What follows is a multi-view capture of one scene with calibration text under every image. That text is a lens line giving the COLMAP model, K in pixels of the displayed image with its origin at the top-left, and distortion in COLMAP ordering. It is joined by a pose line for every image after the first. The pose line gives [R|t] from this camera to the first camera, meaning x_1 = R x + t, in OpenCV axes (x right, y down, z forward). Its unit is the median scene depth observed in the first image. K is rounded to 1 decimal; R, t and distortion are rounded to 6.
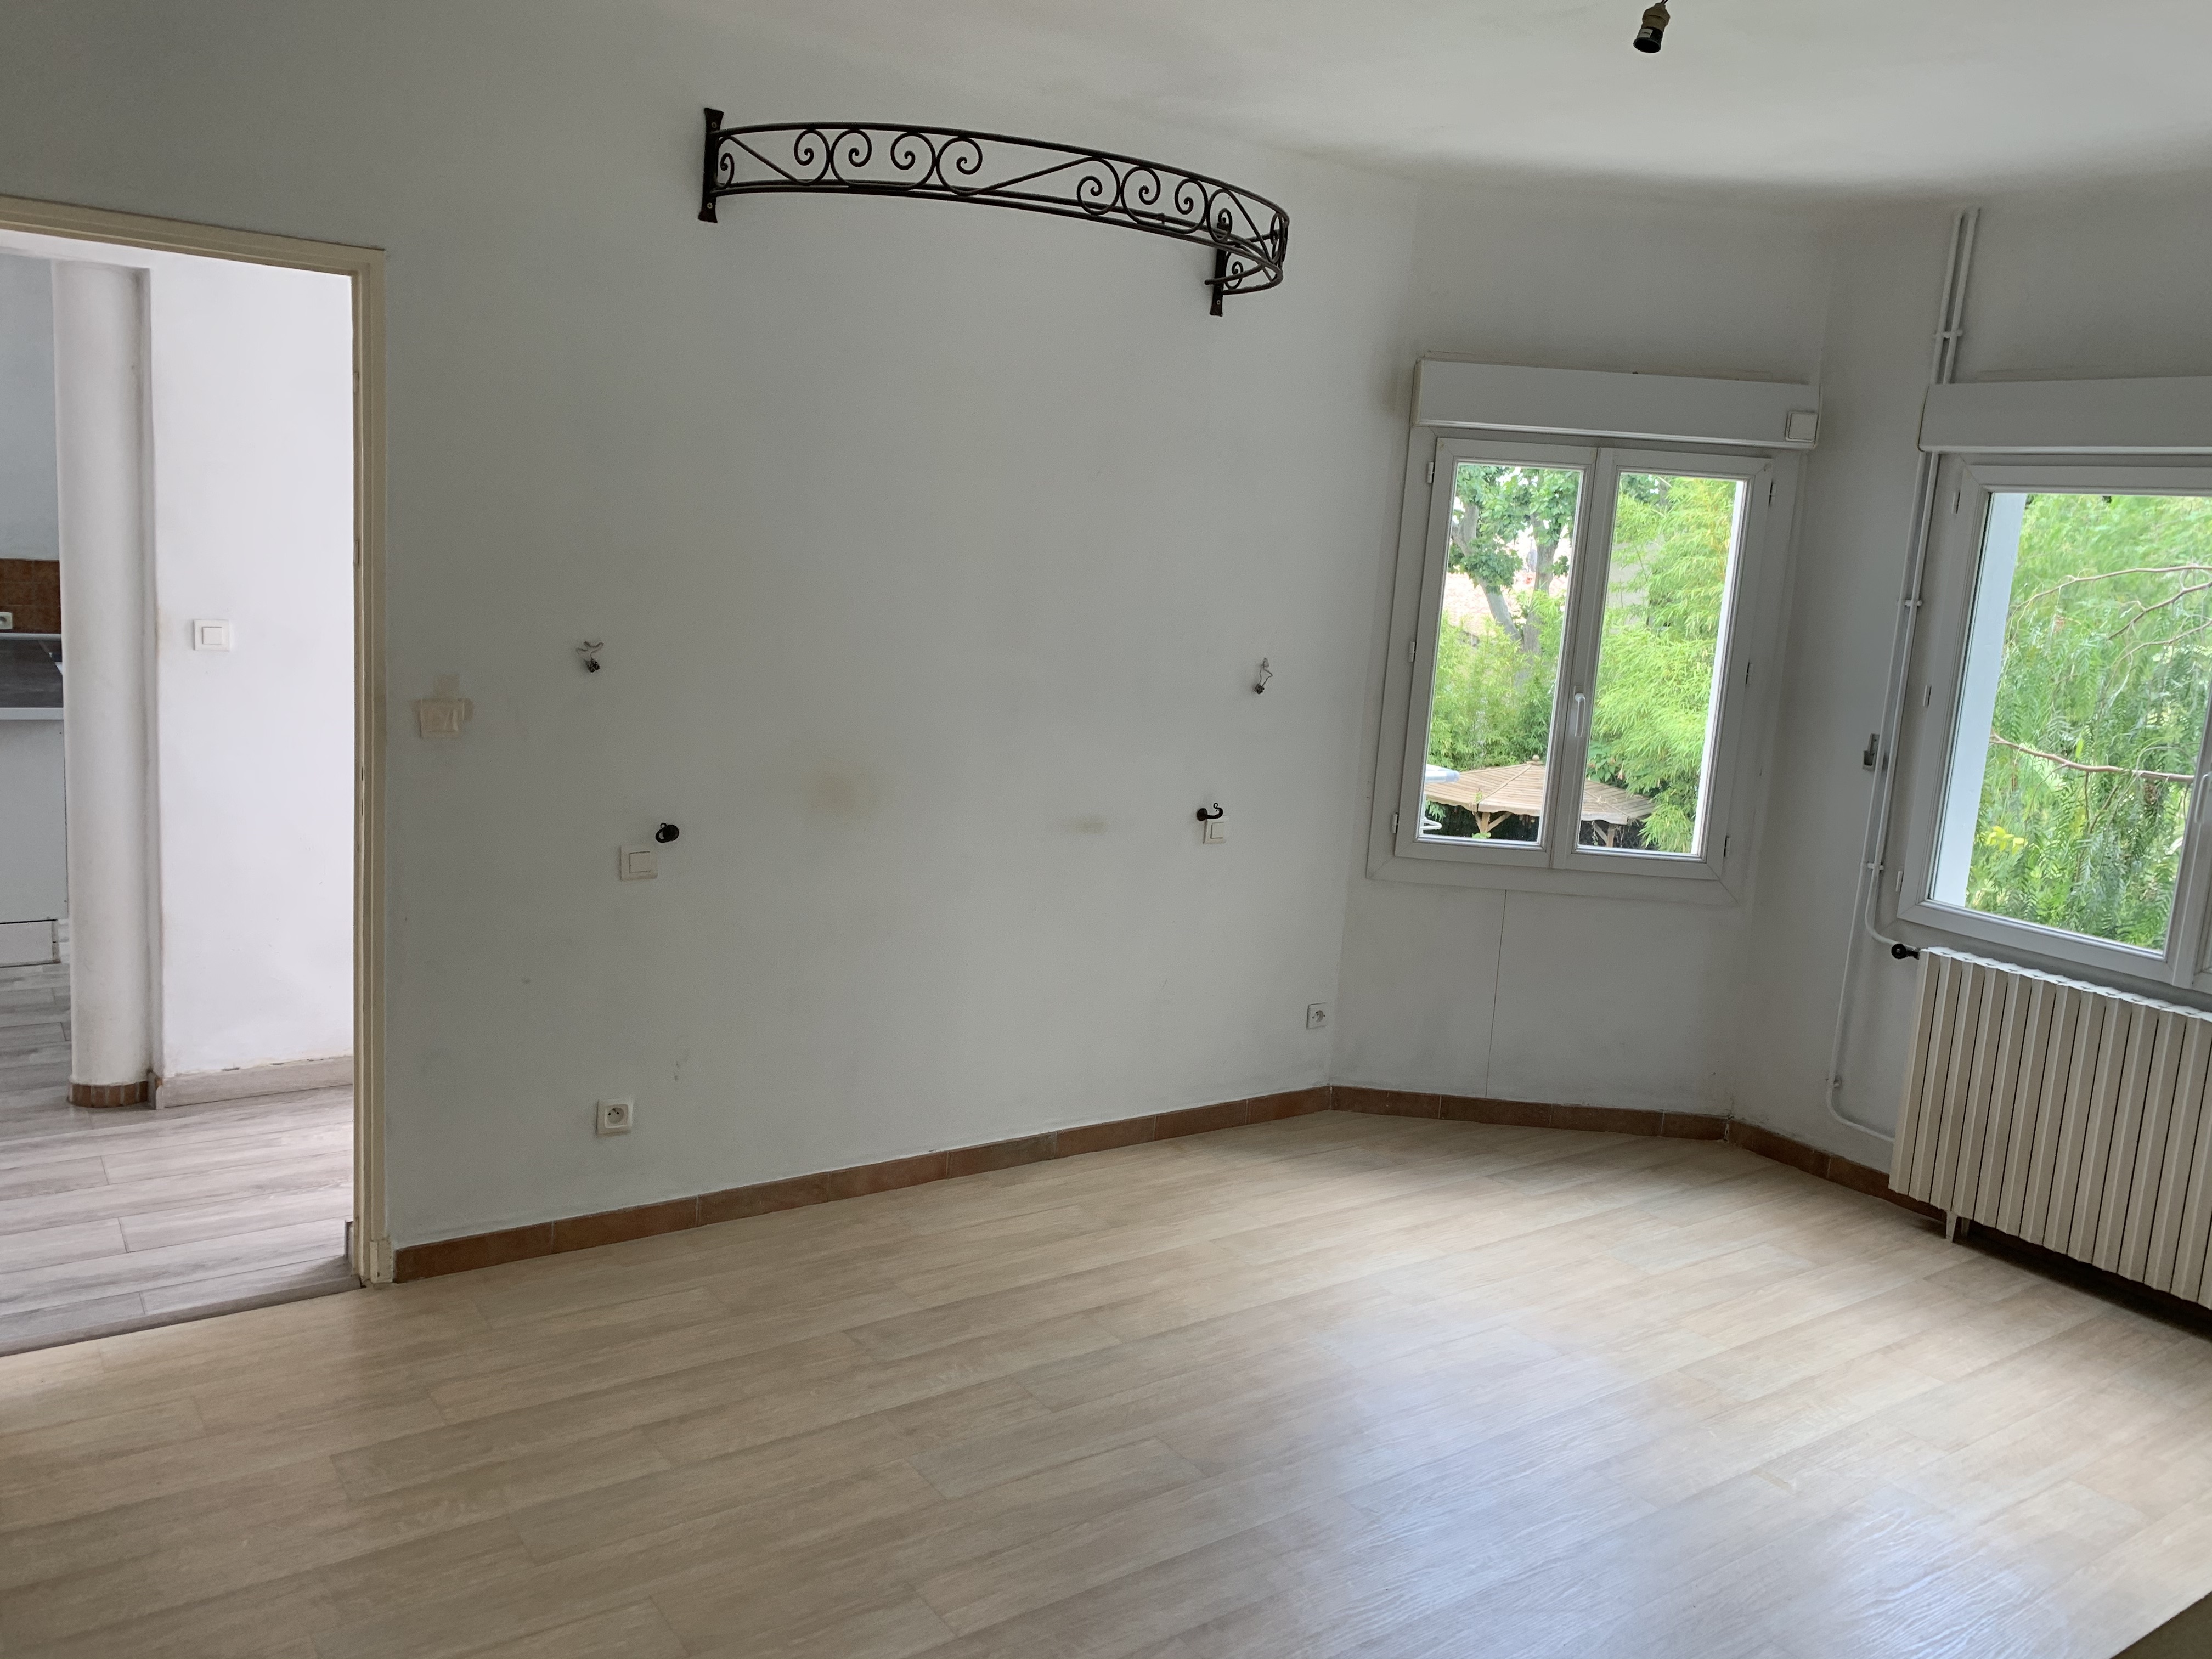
lens RADIAL K [[1686.6, 0, 1102.6], [0, 1686.6, 818.2], [0, 0, 1]] dist [-0.000131, -0.005265]
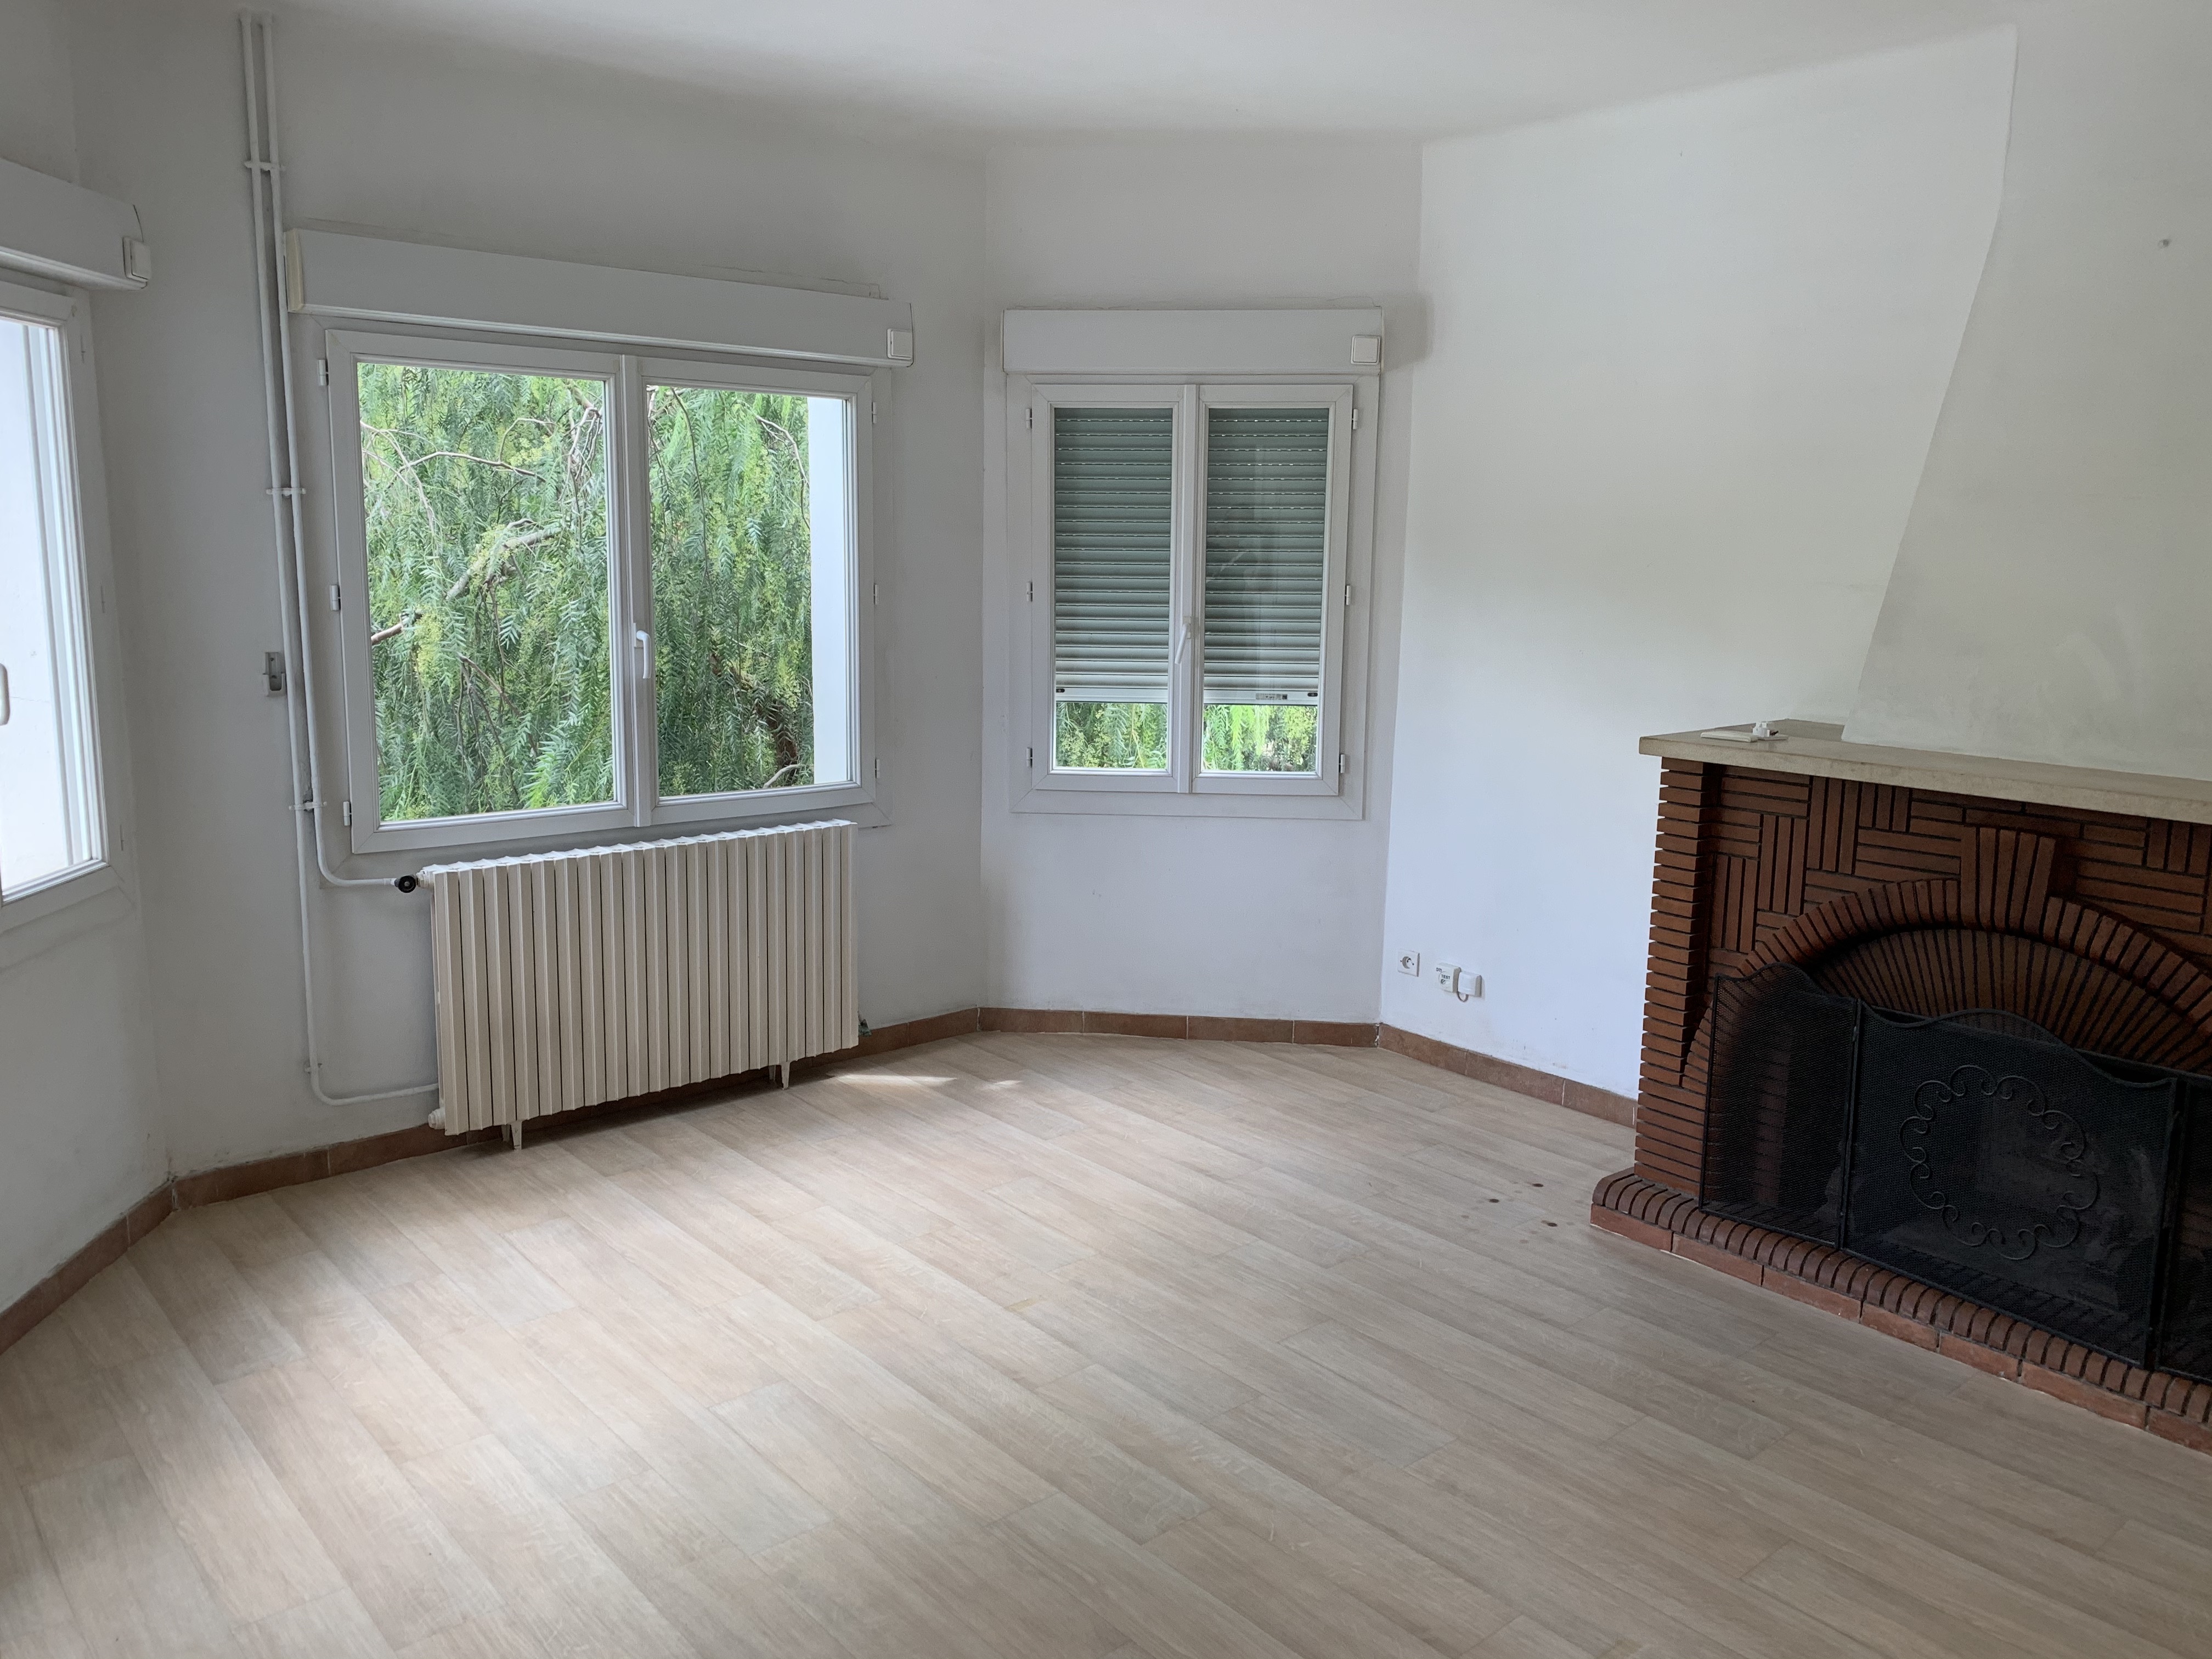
lens RADIAL K [[1686.6, 0, 1102.6], [0, 1686.6, 818.2], [0, 0, 1]] dist [-0.000131, -0.005265]
pose [[-0.110686, -0.234470, 0.965801, -0.430147], [0.139381, 0.958506, 0.248673, -0.127581], [-0.984033, 0.162139, -0.073412, 0.709444]]
